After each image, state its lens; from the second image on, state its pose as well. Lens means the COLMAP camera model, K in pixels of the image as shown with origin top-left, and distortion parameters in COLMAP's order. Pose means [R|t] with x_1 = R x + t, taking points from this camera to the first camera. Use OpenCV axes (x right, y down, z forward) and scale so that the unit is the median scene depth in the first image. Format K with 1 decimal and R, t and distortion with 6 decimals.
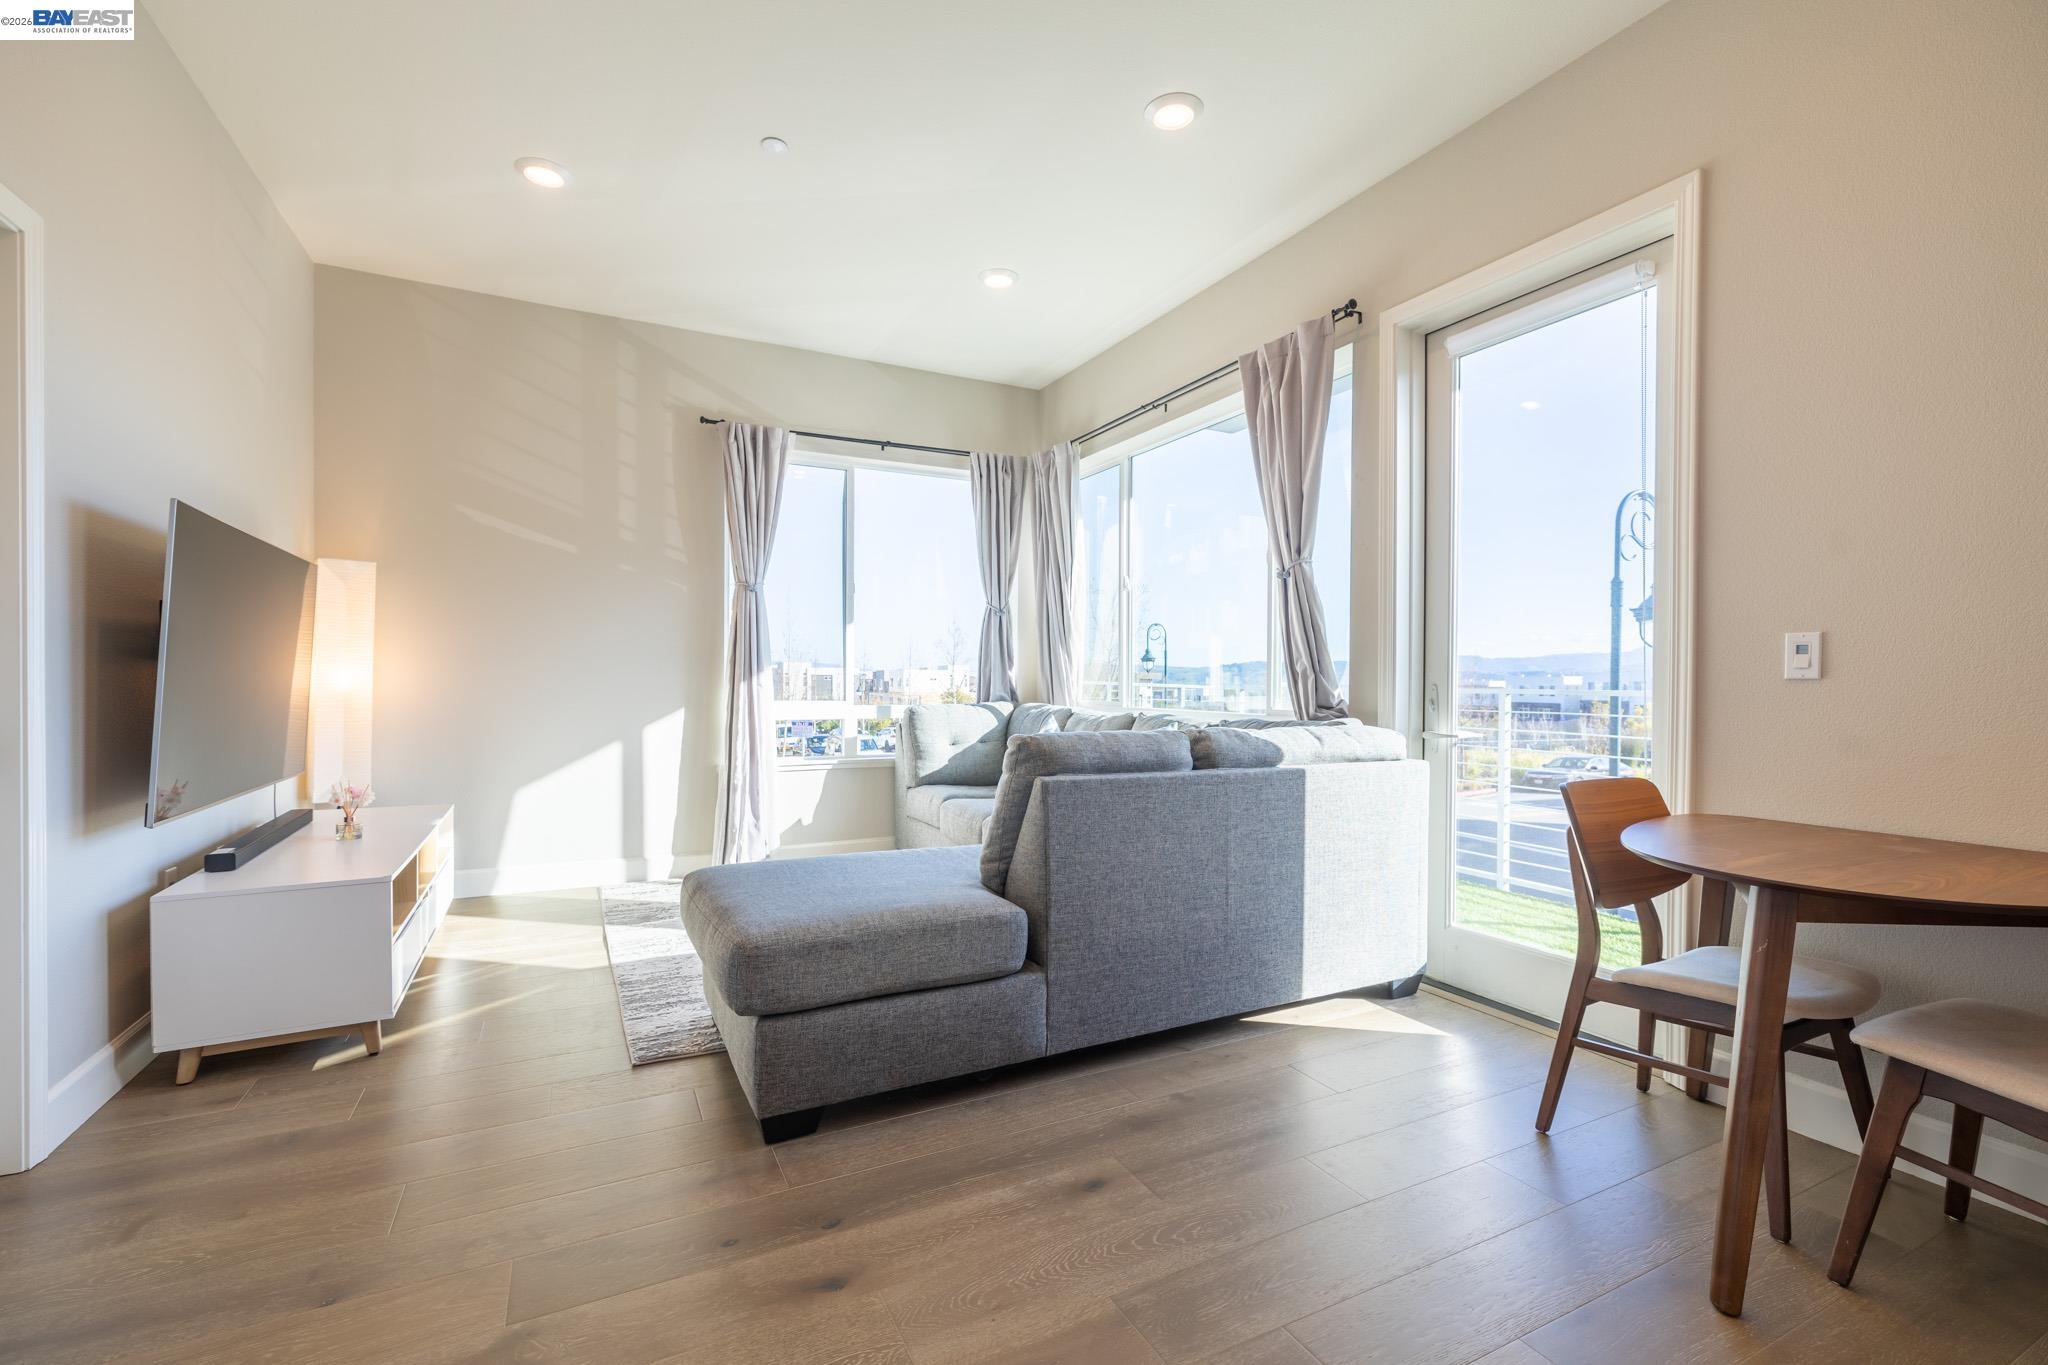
lens RADIAL K [[888.3, 0, 1031.3], [0, 888.3, 687.0], [0, 0, 1]] dist [0.002529, 0.000043]
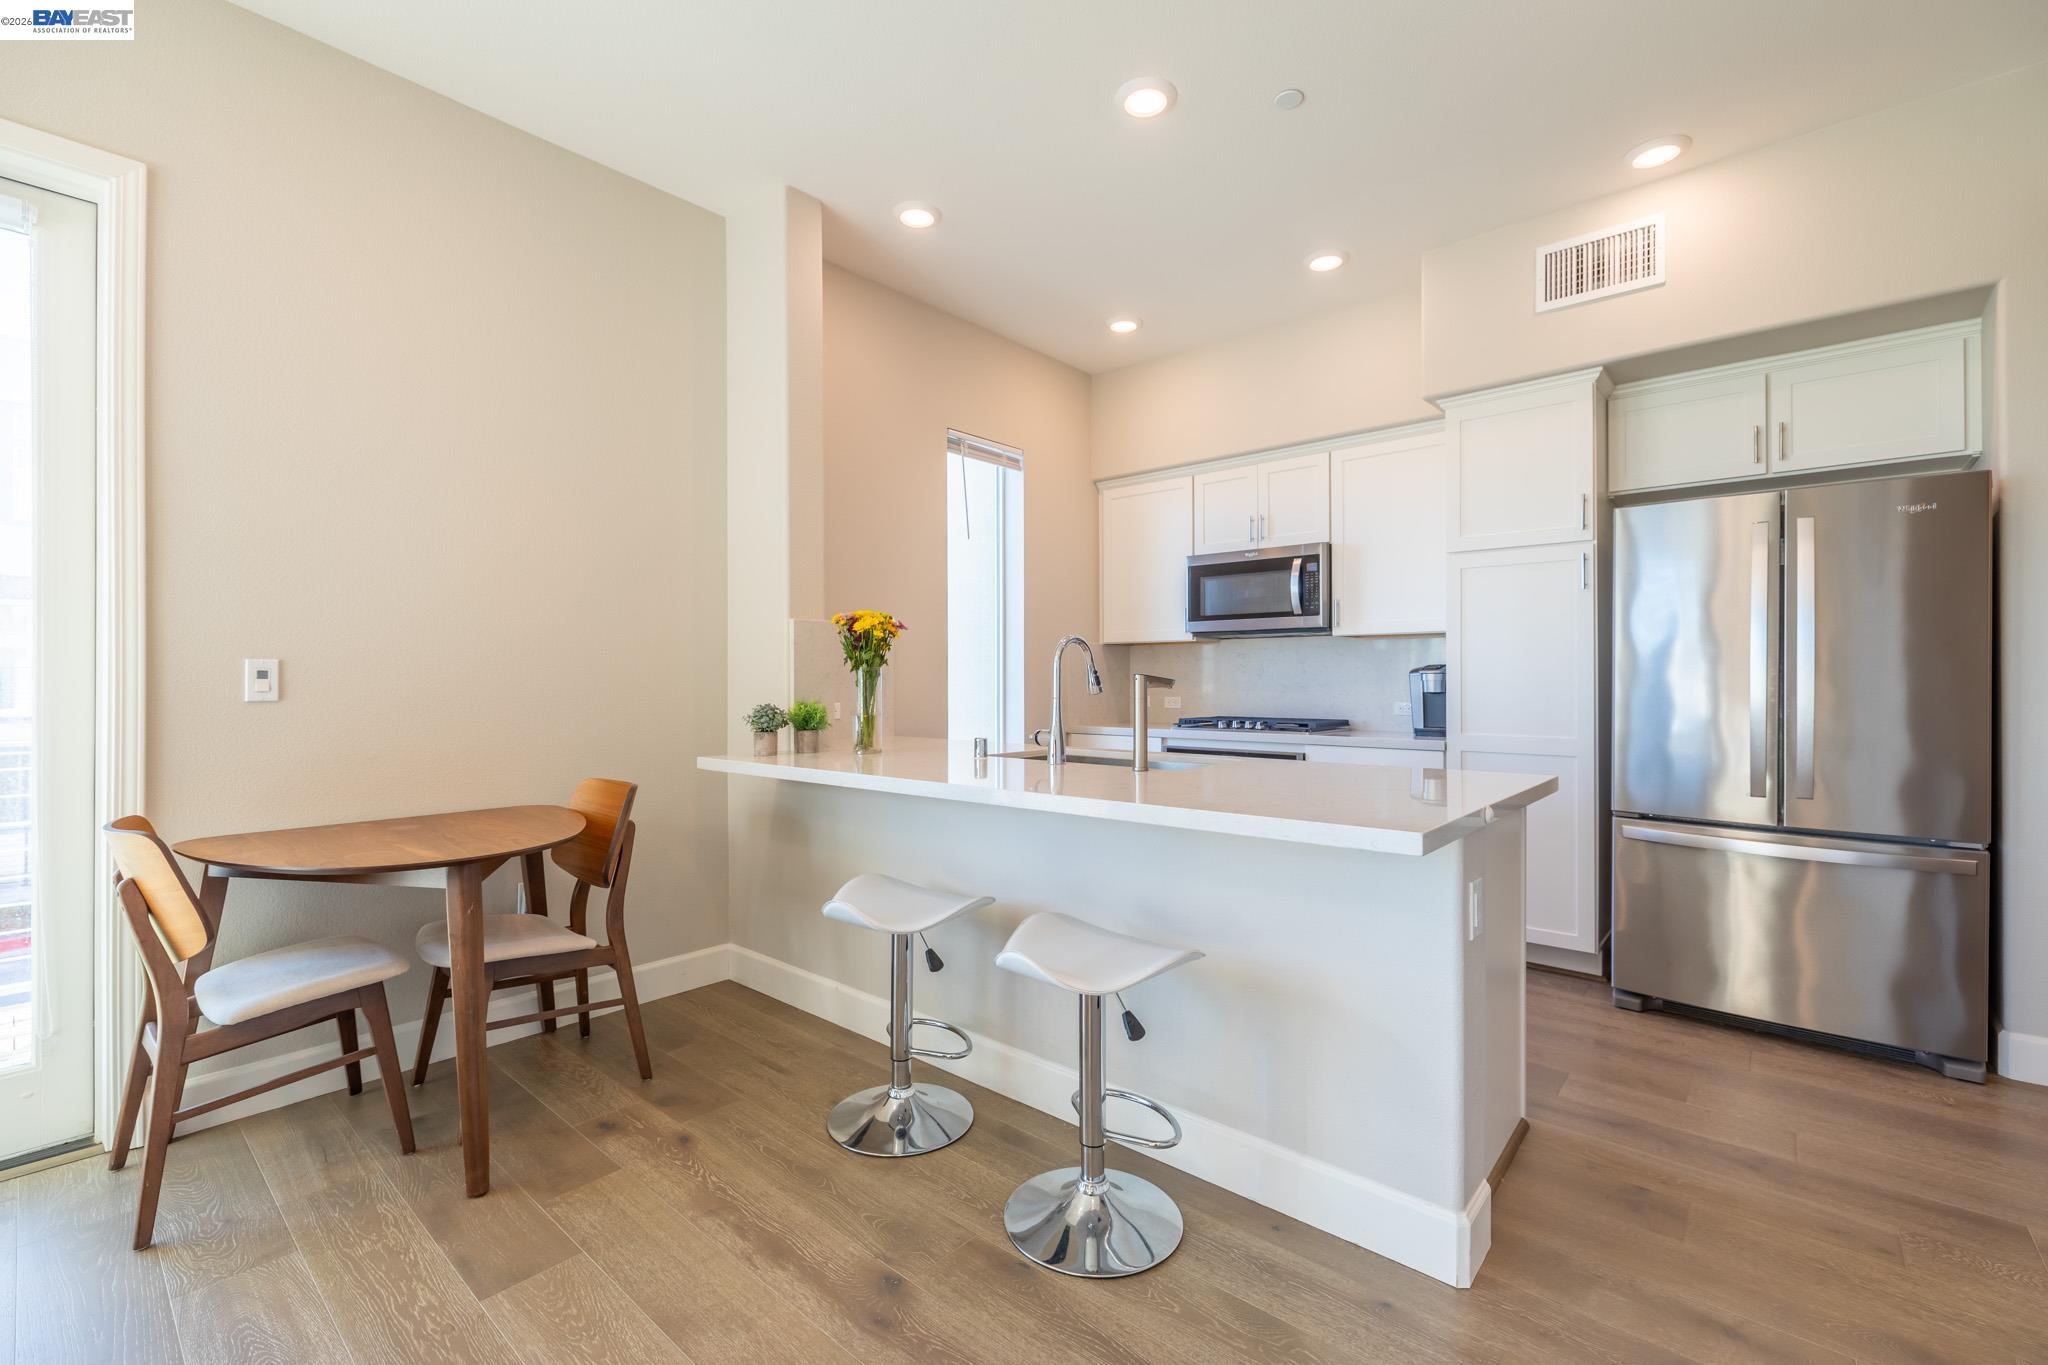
lens RADIAL K [[888.3, 0, 1030.1], [0, 888.3, 684.6], [0, 0, 1]] dist [0.002529, 0.000043]
pose [[-0.389388, -0.004069, 0.921065, -0.232455], [0.007668, 0.999941, 0.007658, -0.013640], [-0.921042, 0.010044, -0.389334, 0.241746]]
